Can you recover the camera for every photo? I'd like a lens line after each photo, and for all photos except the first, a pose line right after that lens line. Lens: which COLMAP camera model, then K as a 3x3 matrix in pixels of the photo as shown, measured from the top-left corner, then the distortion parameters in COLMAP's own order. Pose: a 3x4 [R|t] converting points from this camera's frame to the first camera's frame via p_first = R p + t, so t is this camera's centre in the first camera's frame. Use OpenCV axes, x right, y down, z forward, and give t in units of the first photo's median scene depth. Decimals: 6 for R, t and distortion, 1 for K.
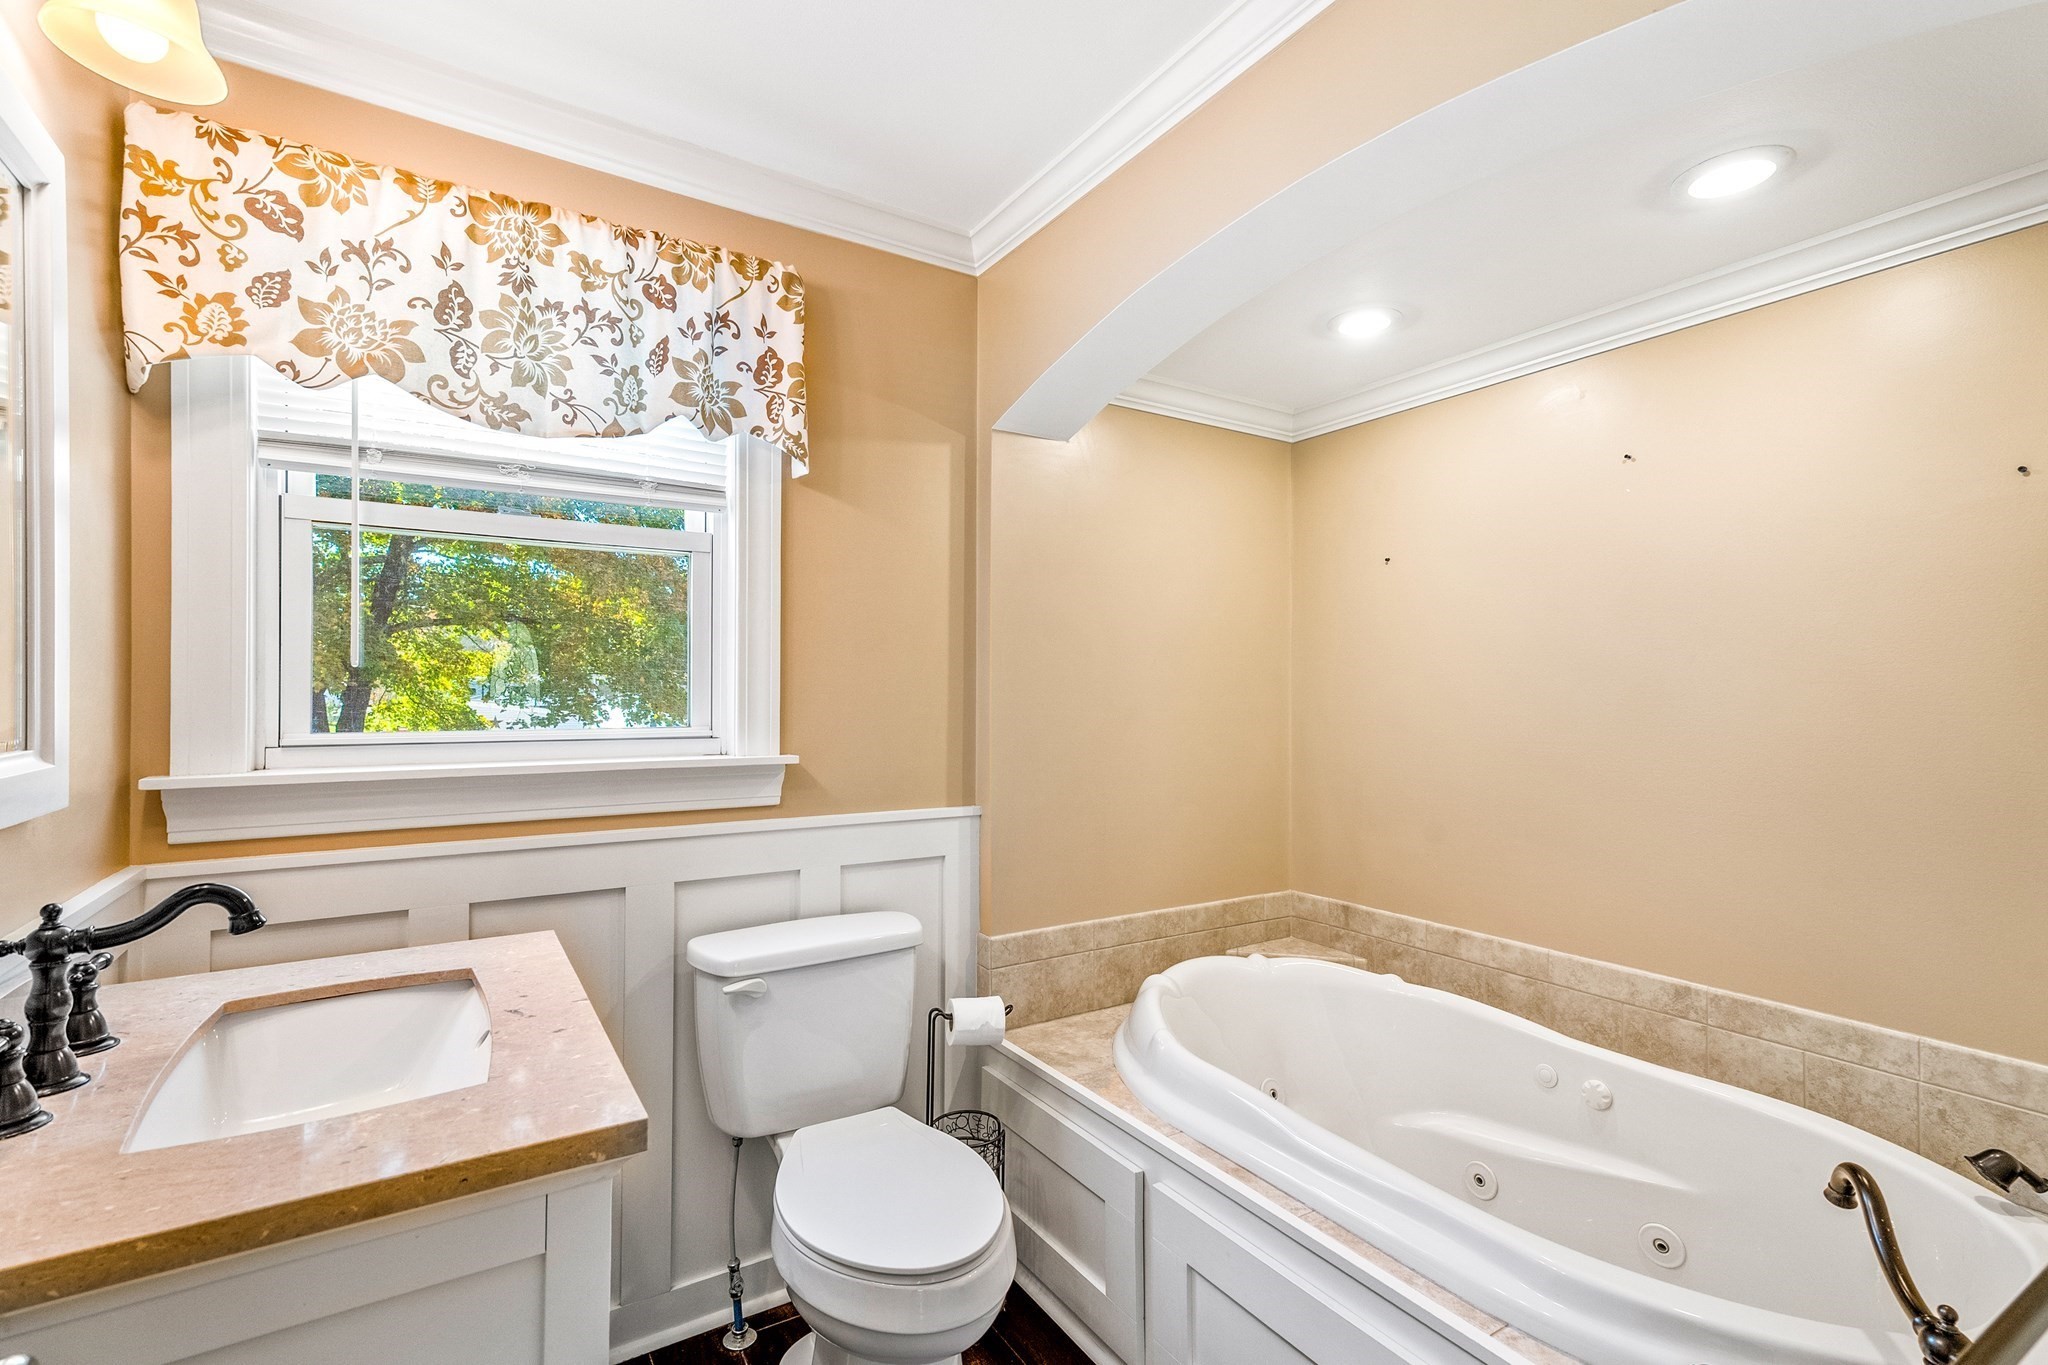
lens RADIAL K [[922.5, 0, 1017.9], [0, 922.5, 688.0], [0, 0, 1]] dist [0.024675, 0.002197]
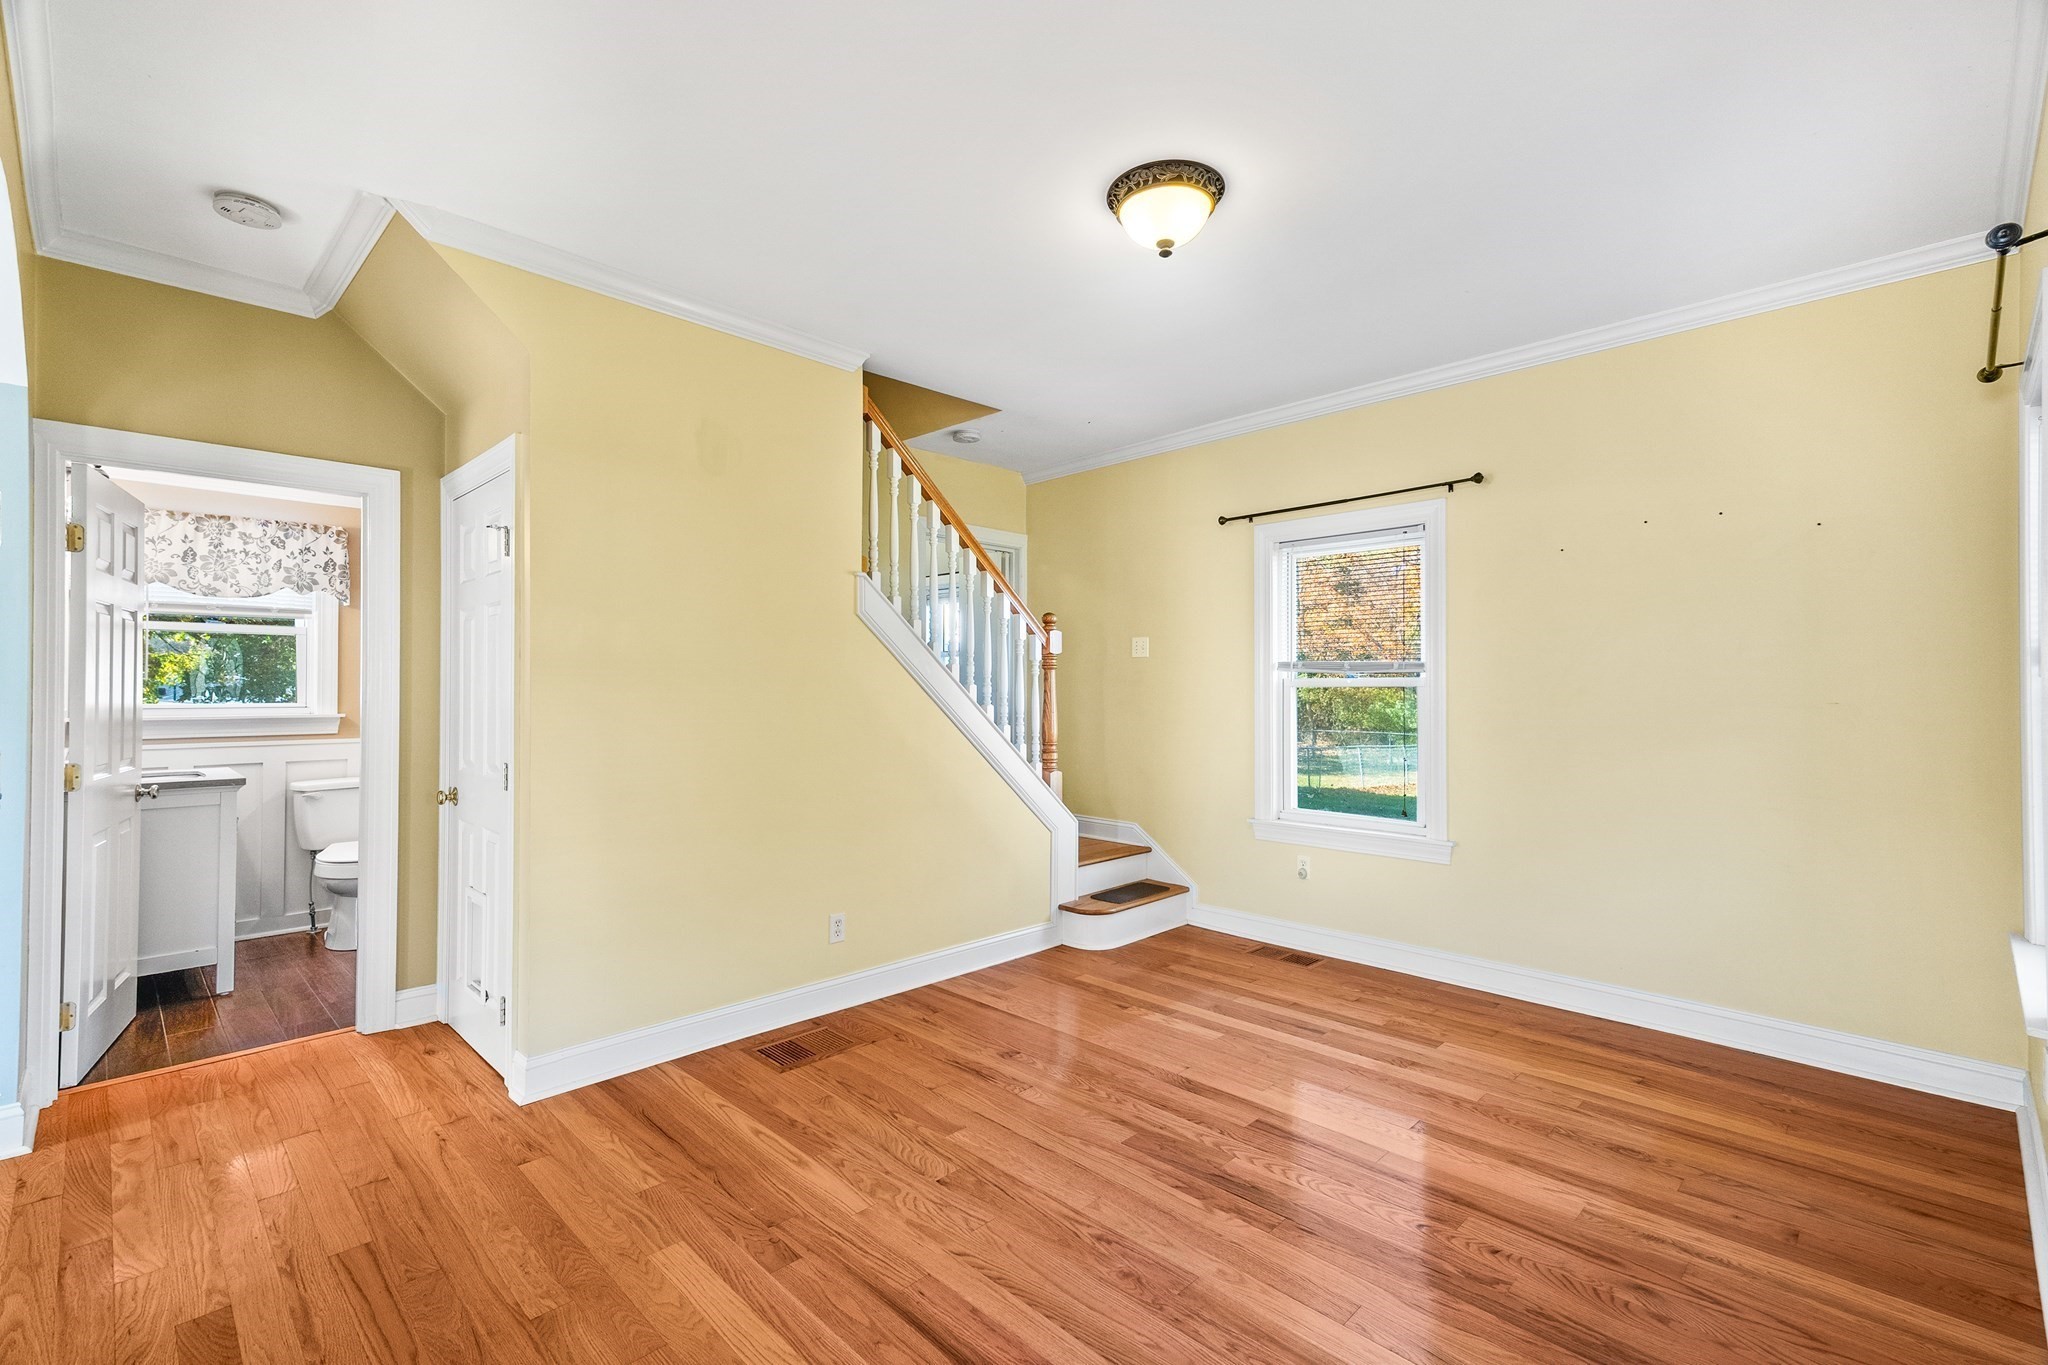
lens RADIAL K [[922.5, 0, 1031.0], [0, 922.5, 682.5], [0, 0, 1]] dist [0.024675, 0.002197]
pose [[0.976441, 0.000946, 0.215782, 1.168333], [0.000309, 0.999983, -0.005785, 0.001609], [-0.215784, 0.005716, 0.976424, -2.144890]]
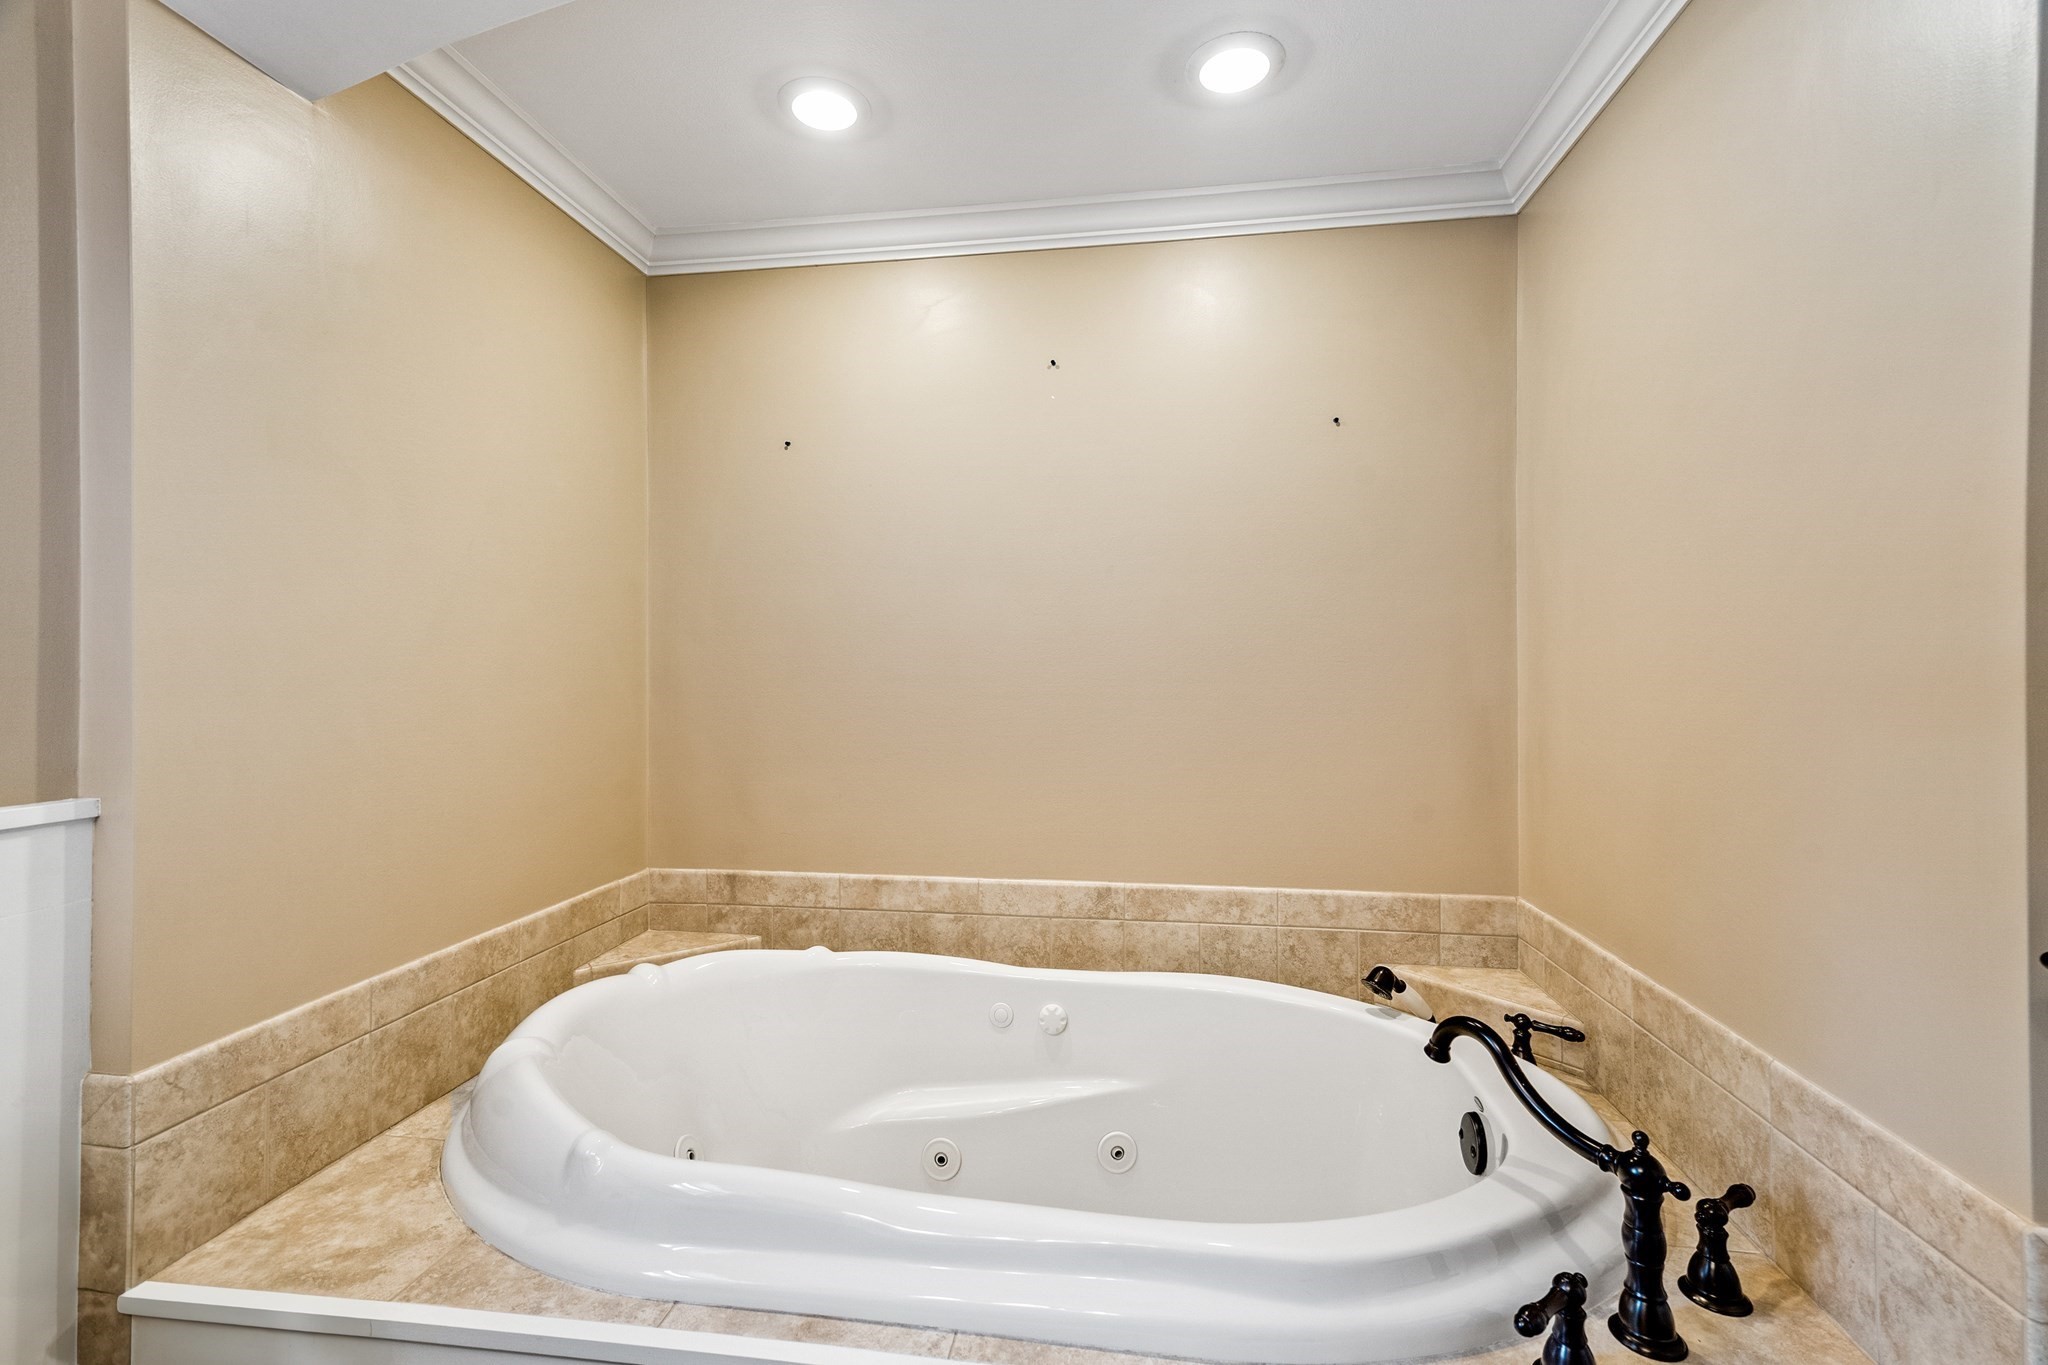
lens RADIAL K [[922.5, 0, 1023.4], [0, 922.5, 658.4], [0, 0, 1]] dist [0.024675, 0.002197]
pose [[0.658942, 0.000427, 0.752193, -0.111413], [-0.002358, 0.999996, 0.001498, 0.069093], [-0.752190, -0.002760, 0.658941, 0.418082]]
